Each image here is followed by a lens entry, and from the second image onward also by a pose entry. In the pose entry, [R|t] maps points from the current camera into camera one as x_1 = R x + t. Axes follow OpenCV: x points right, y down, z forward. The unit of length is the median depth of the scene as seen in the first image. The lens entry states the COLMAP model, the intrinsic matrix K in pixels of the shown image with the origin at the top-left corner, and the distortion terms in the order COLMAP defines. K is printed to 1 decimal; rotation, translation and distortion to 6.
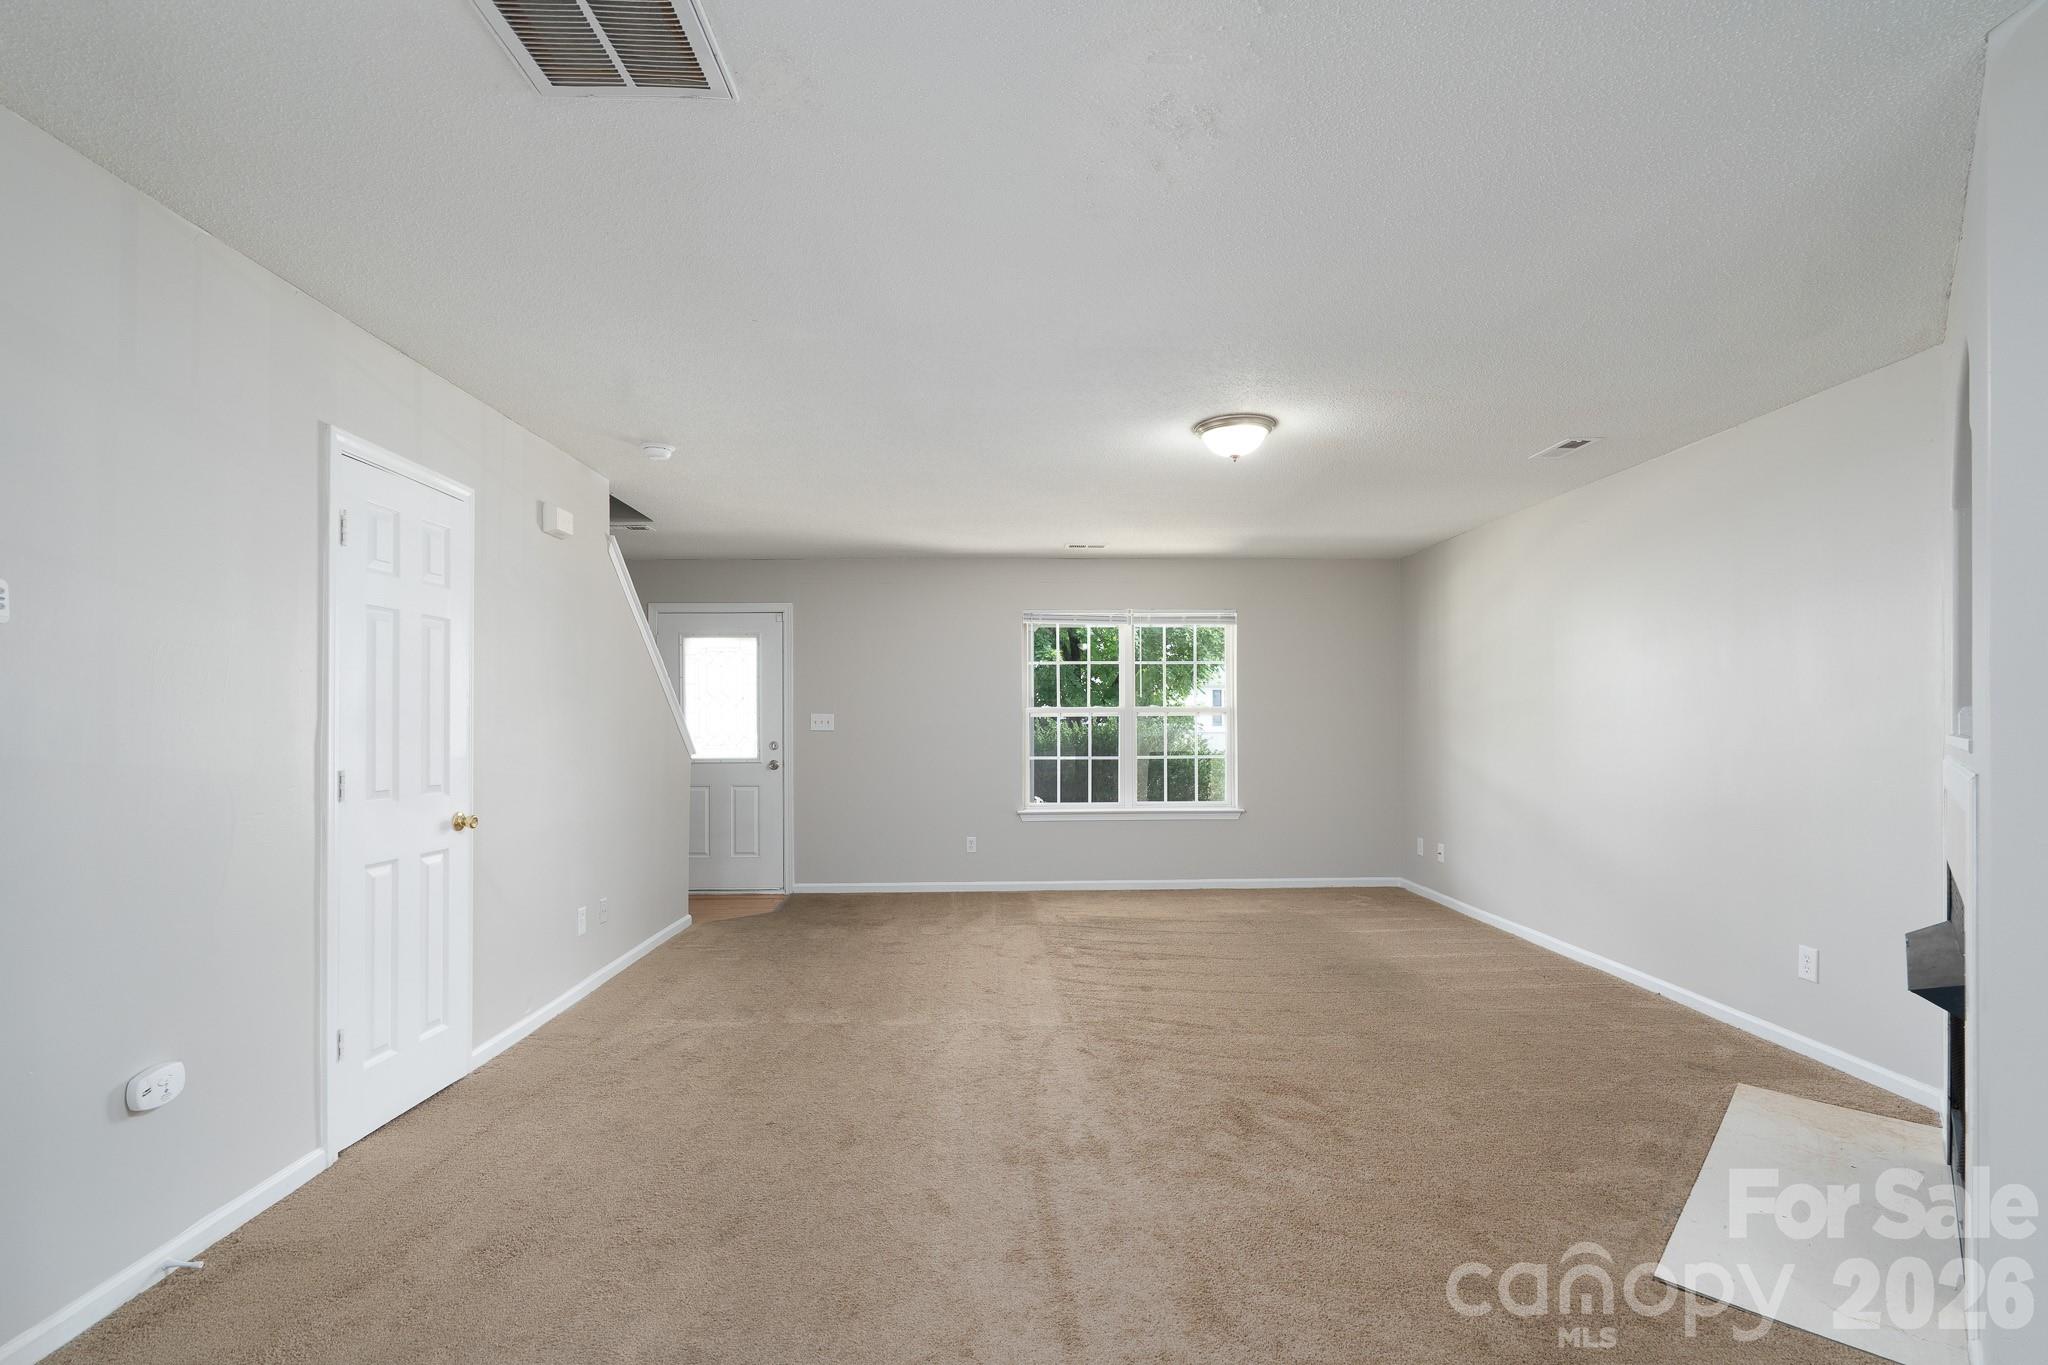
lens RADIAL K [[946.9, 0, 1029.1], [0, 946.9, 711.0], [0, 0, 1]] dist [-0.005031, -0.000302]
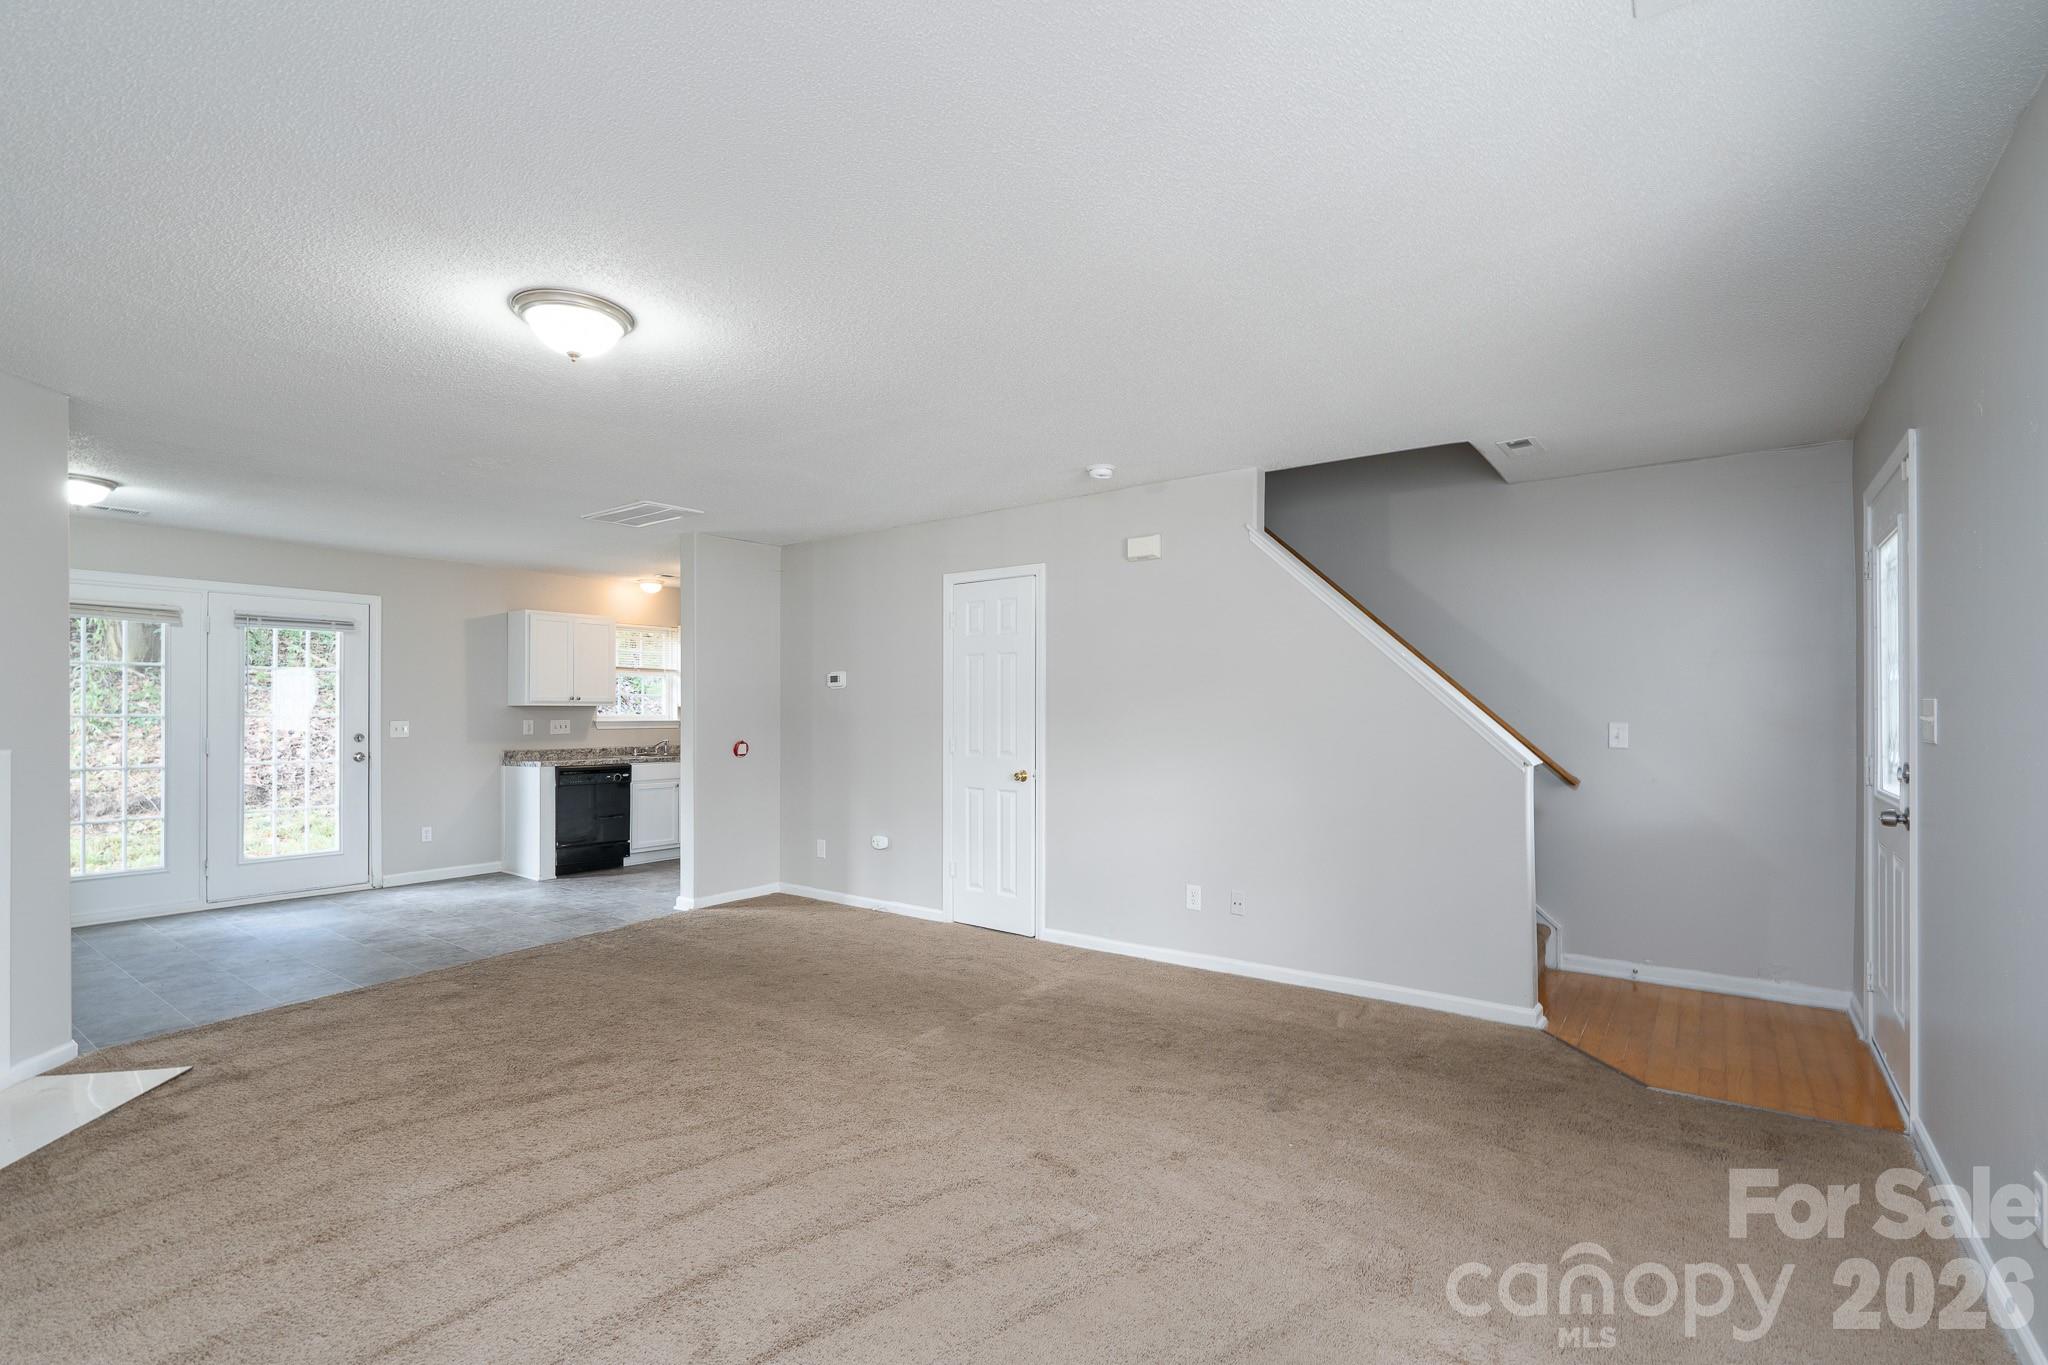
lens RADIAL K [[918.6, 0, 996.1], [0, 918.6, 708.7], [0, 0, 1]] dist [0.000535, 0.000260]
pose [[-0.632969, 0.002891, -0.774172, 0.517246], [0.010629, 0.999931, -0.004956, 0.006386], [0.774104, -0.011366, -0.632956, 1.569108]]
